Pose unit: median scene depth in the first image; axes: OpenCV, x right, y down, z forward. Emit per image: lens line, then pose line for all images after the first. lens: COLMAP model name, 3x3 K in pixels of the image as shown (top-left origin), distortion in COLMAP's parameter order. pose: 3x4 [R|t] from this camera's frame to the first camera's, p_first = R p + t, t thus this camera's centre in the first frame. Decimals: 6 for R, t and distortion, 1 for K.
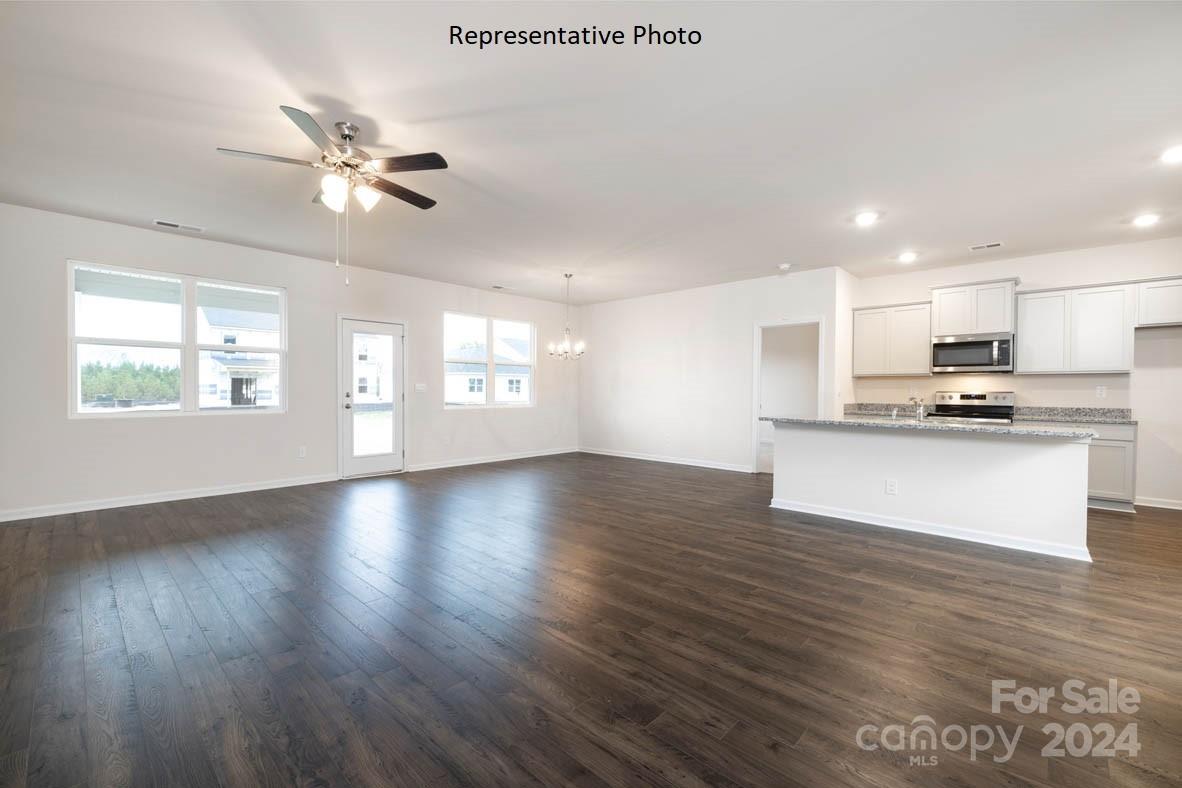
lens RADIAL K [[493.3, 0, 589.1], [0, 493.3, 394.2], [0, 0, 1]] dist [0.001460, 0.000214]
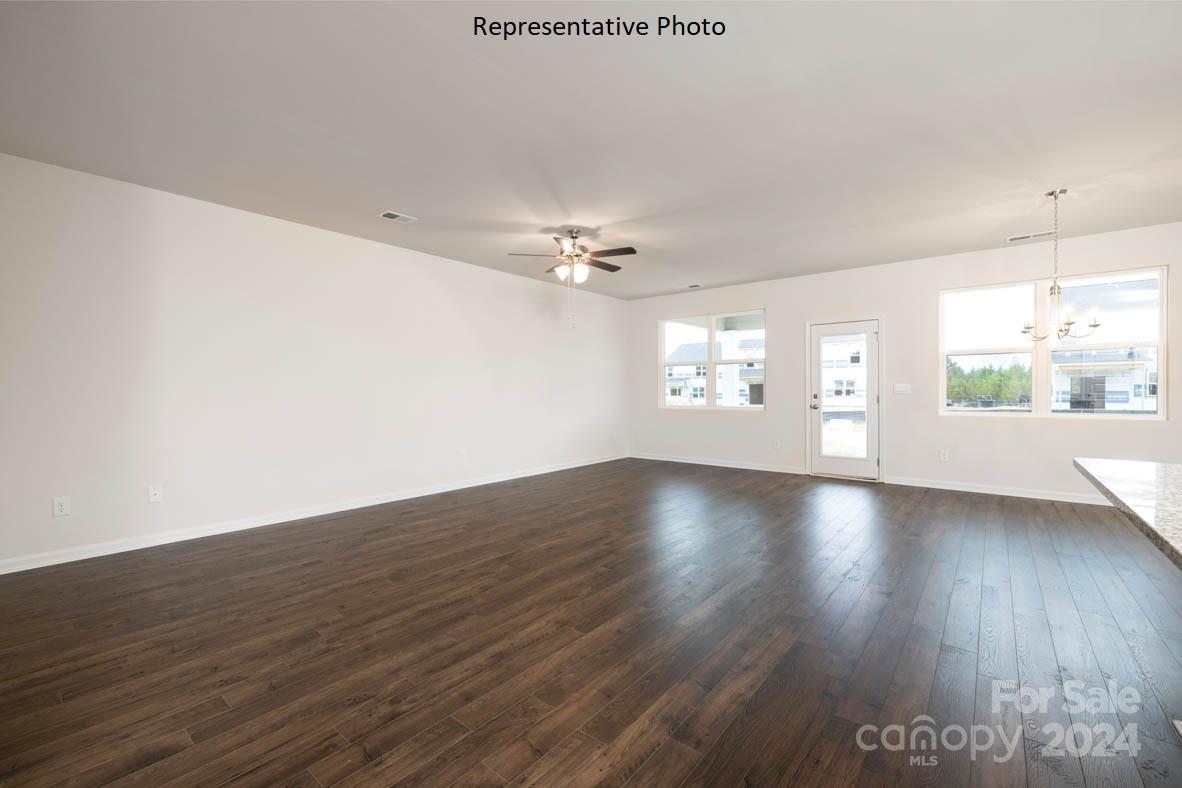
lens RADIAL K [[493.3, 0, 589.4], [0, 493.3, 393.6], [0, 0, 1]] dist [0.001460, 0.000214]
pose [[0.069186, 0.001122, -0.997603, 0.587723], [-0.004710, 0.999989, 0.000798, -0.002708], [0.997593, 0.004644, 0.069190, 0.481915]]
